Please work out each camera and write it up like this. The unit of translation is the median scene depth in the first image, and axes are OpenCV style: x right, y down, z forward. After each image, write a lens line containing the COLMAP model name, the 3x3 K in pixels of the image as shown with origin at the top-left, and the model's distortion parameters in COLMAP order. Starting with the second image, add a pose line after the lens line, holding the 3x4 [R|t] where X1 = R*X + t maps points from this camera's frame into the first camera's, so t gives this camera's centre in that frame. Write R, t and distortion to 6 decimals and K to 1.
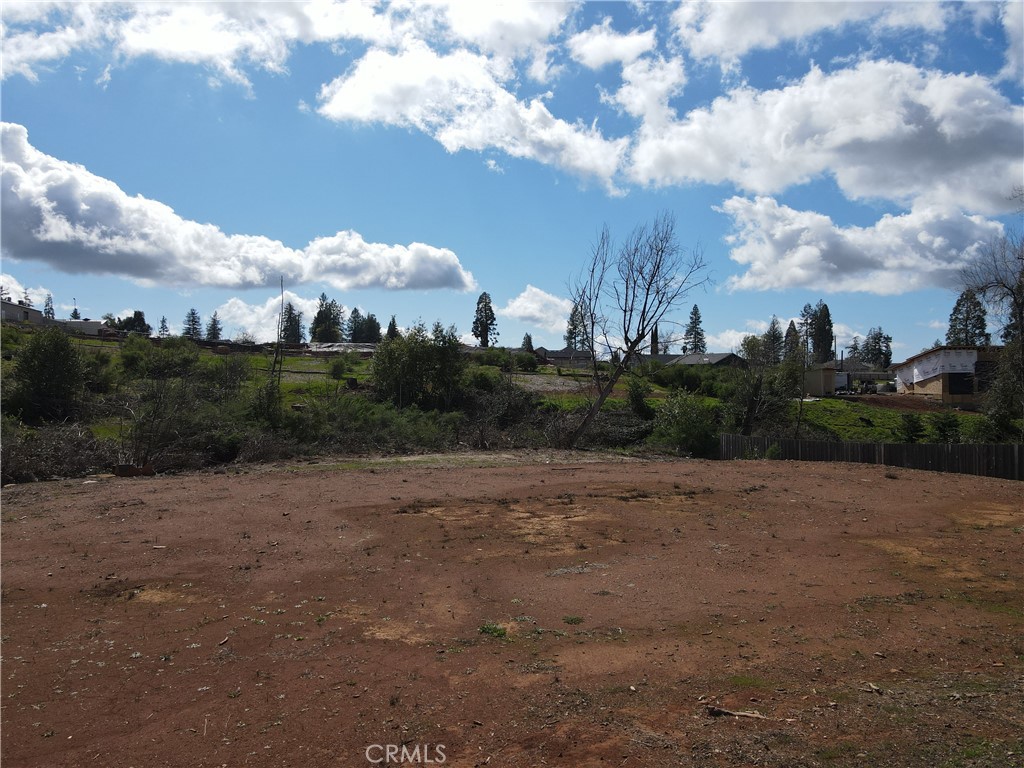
lens RADIAL K [[747.9, 0, 509.8], [0, 747.9, 383.7], [0, 0, 1]] dist [0.011165, 0.010569]
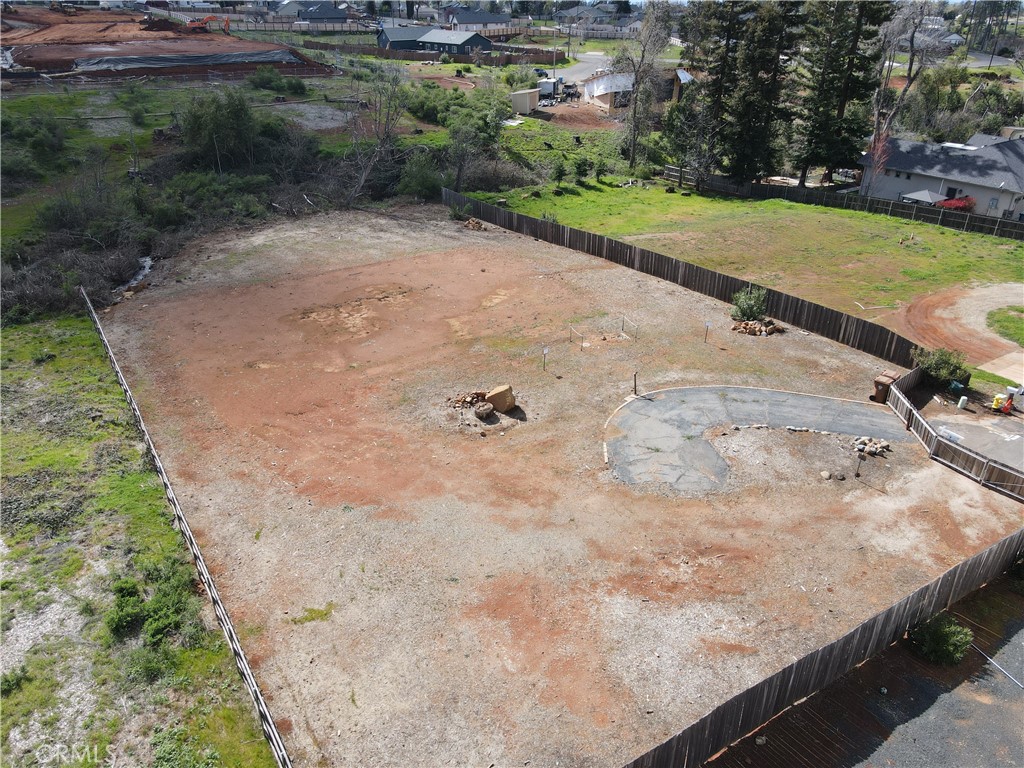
lens RADIAL K [[747.9, 0, 509.8], [0, 747.9, 383.7], [0, 0, 1]] dist [0.011165, 0.010569]
pose [[0.955358, -0.137289, 0.261617, -0.071567], [-0.000815, 0.884254, 0.467006, -0.397618], [-0.295450, -0.446371, 0.844667, -0.745372]]
